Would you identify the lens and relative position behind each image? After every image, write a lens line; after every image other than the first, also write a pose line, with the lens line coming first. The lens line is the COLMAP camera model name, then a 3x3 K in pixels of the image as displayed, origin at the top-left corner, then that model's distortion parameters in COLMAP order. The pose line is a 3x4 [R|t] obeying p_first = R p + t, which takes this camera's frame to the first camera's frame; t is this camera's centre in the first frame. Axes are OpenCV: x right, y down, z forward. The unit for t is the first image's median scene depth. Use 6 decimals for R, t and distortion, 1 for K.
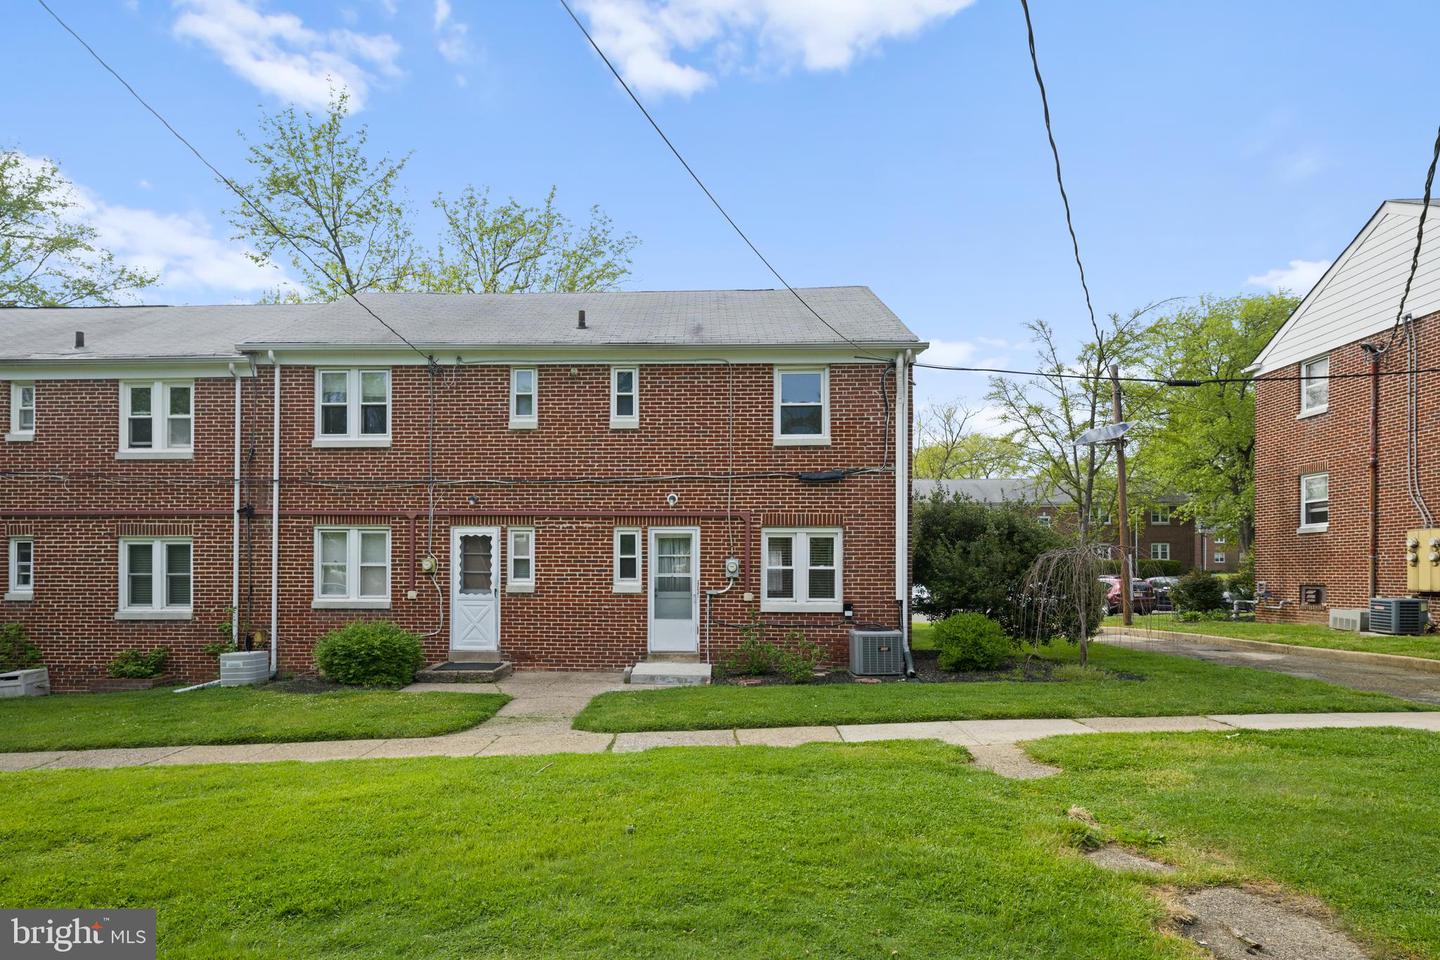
lens RADIAL K [[768.2, 0, 720.0], [0, 768.2, 480.0], [0, 0, 1]] dist [0.003699, 0.000973]
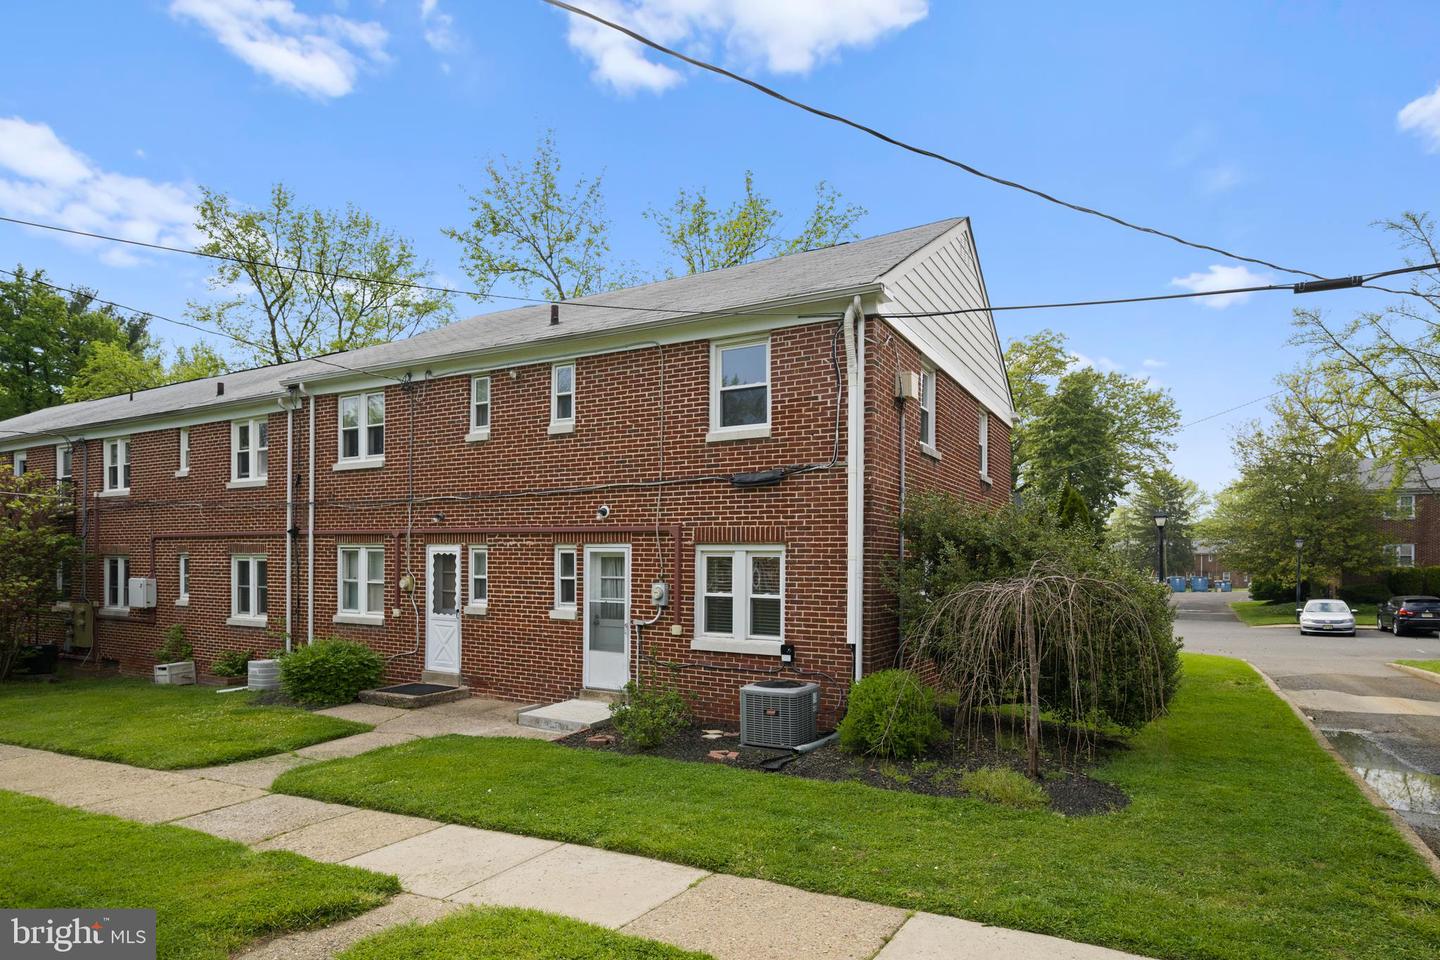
lens RADIAL K [[795.0, 0, 720.0], [0, 795.0, 498.0], [0, 0, 1]] dist [0.004866, 0.000904]
pose [[0.889696, -0.031350, -0.455476, 0.455441], [0.042460, 0.998998, 0.014178, 0.002284], [0.454575, -0.031953, 0.890135, 0.268232]]
